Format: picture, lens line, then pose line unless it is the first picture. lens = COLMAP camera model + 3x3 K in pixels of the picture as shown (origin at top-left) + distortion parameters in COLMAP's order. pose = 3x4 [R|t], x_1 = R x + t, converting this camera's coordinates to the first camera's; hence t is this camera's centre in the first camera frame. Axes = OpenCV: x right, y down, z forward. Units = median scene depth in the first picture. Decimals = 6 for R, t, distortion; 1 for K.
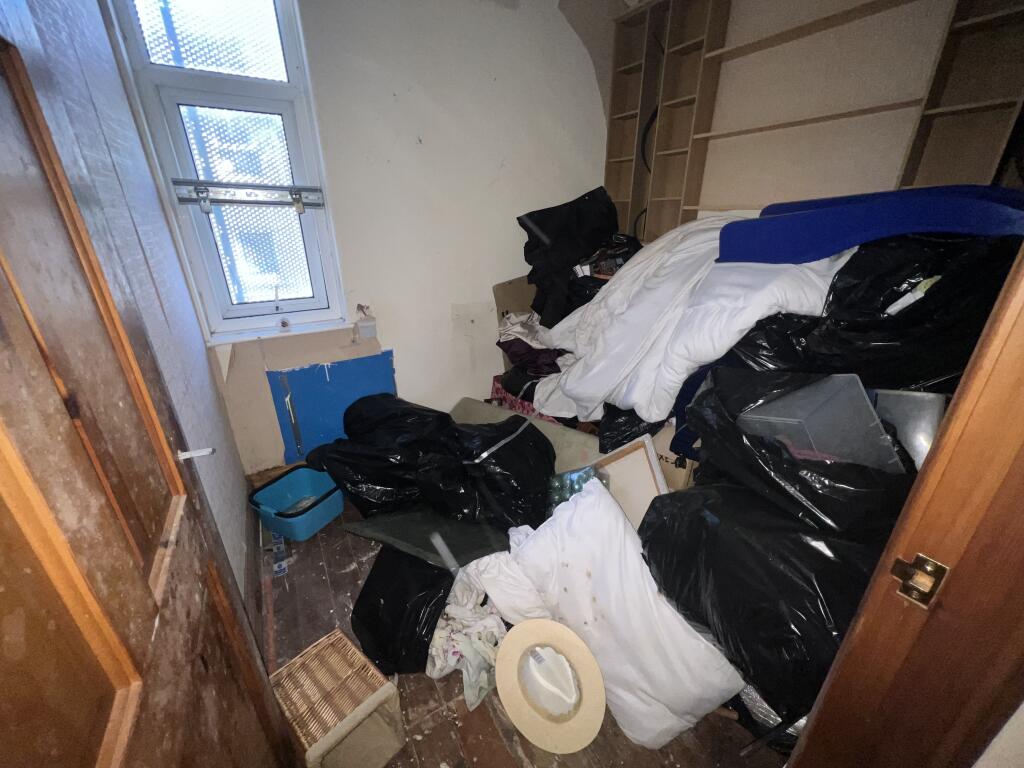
lens RADIAL K [[407.2, 0, 513.5], [0, 407.2, 382.9], [0, 0, 1]] dist [-0.000077, 0.000037]
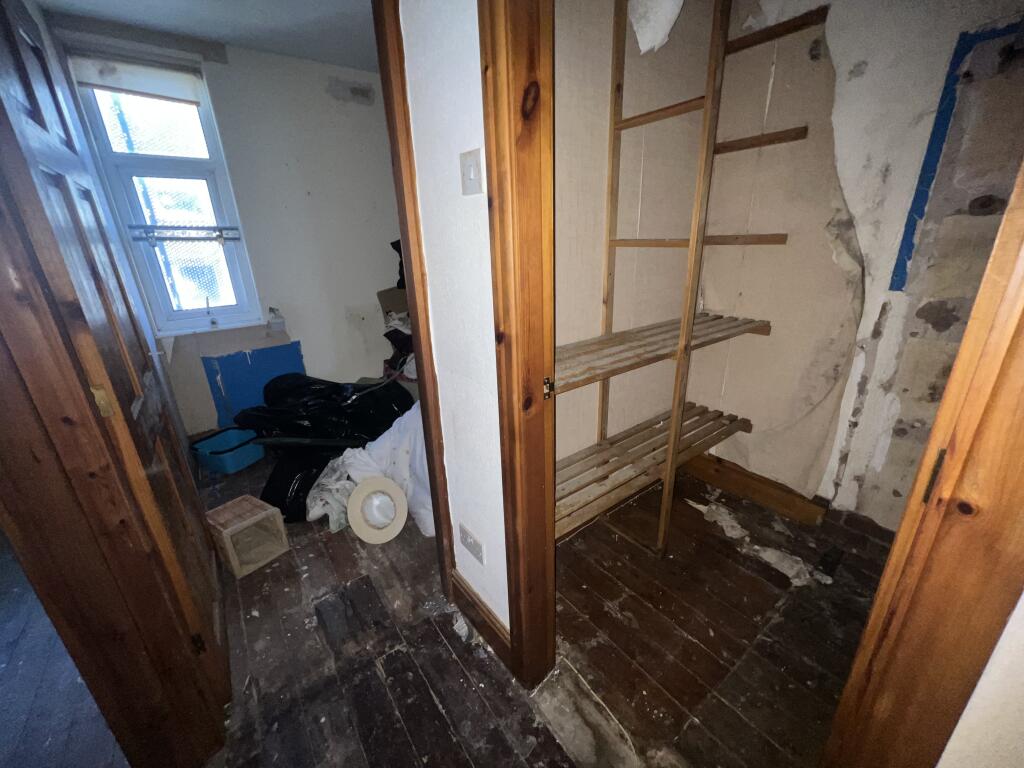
lens RADIAL K [[407.2, 0, 513.6], [0, 407.2, 384.0], [0, 0, 1]] dist [-0.000077, 0.000037]
pose [[0.994147, -0.064157, 0.086928, 0.334870], [0.068744, 0.996338, -0.050844, 0.211740], [-0.083348, 0.056523, 0.994916, -0.478359]]
